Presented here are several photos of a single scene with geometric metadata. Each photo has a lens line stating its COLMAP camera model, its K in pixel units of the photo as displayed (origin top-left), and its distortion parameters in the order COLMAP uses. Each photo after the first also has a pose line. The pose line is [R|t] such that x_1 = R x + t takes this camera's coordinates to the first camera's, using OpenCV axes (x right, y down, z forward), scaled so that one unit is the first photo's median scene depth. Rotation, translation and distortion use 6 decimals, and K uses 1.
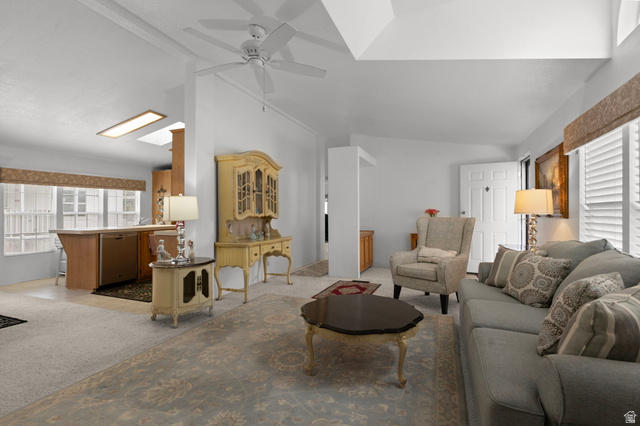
lens RADIAL K [[308.0, 0, 320.0], [0, 308.0, 213.0], [0, 0, 1]] dist [-0.000197, -0.000201]
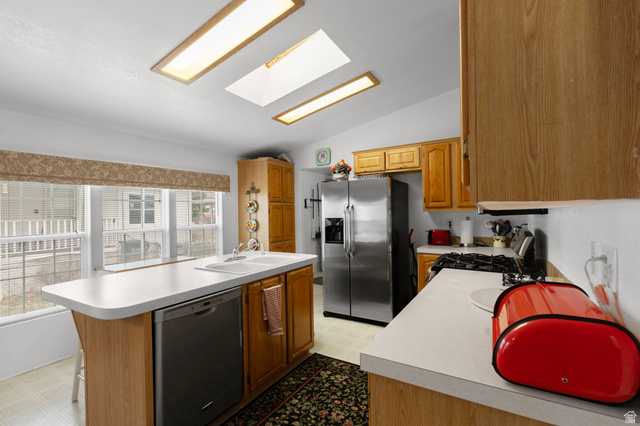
lens RADIAL K [[292.5, 0, 320.8], [0, 292.5, 209.5], [0, 0, 1]] dist [0.000651, -0.000084]
pose [[0.989357, -0.016893, -0.144527, -0.403352], [0.015586, 0.999827, -0.010168, -0.034389], [0.144674, 0.007807, 0.989449, 0.588400]]
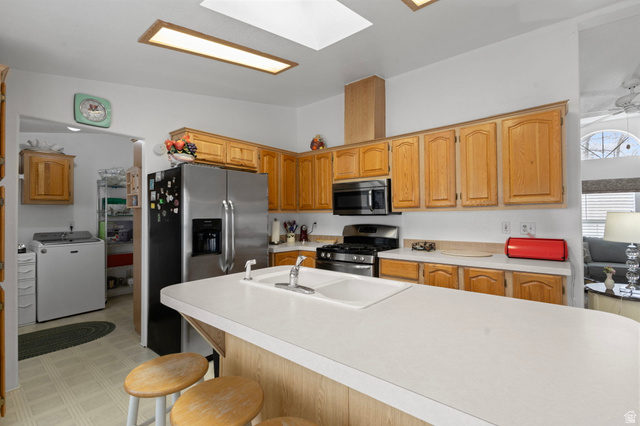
lens RADIAL K [[294.2, 0, 320.0], [0, 294.2, 213.0], [0, 0, 1]] dist [-0.004555, -0.000760]
pose [[0.279155, 0.007400, 0.960217, -0.881853], [0.003059, 0.999958, -0.008596, -0.027066], [-0.960241, 0.005337, 0.279121, 0.963123]]
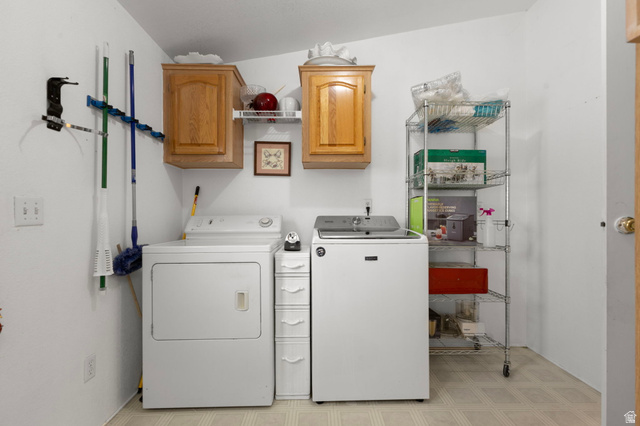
lens RADIAL K [[296.1, 0, 321.4], [0, 296.1, 216.5], [0, 0, 1]] dist [0.001603, 0.000030]
pose [[0.912628, 0.004286, 0.408768, -0.541751], [-0.004415, 0.999990, -0.000629, 0.015611], [-0.408766, -0.001231, 0.912638, 1.470818]]
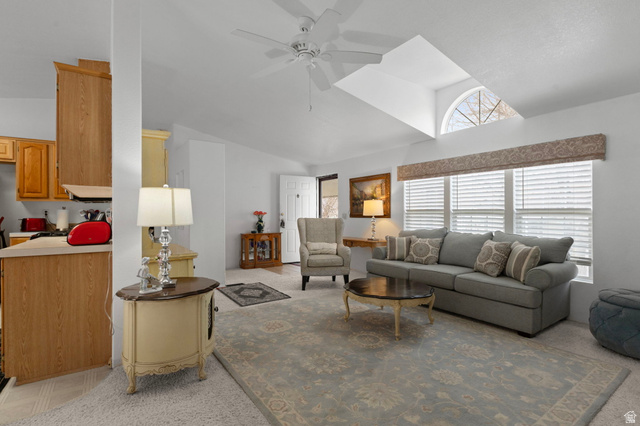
lens RADIAL K [[312.0, 0, 319.4], [0, 312.0, 215.6], [0, 0, 1]] dist [0.000437, -0.000177]
pose [[0.544467, -0.000505, 0.838782, -0.511608], [-0.002370, 0.999995, 0.002140, 0.000776], [-0.838779, -0.003153, 0.544463, 0.221081]]
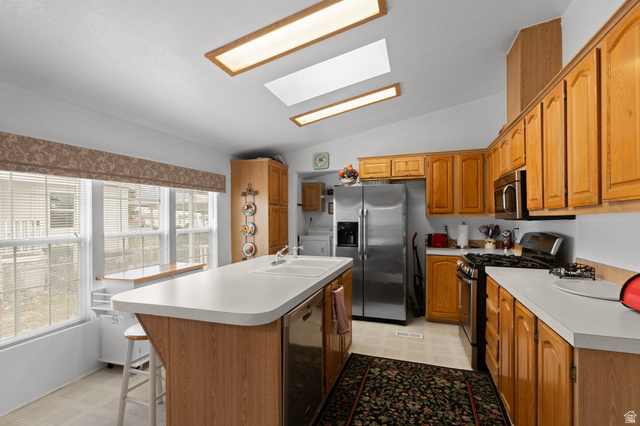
lens RADIAL K [[296.1, 0, 321.4], [0, 296.1, 216.5], [0, 0, 1]] dist [0.001603, 0.000030]
pose [[0.997062, -0.001298, 0.076592, -0.588026], [0.001450, 0.999997, -0.001926, -0.032369], [-0.076589, 0.002031, 0.997061, 0.570257]]
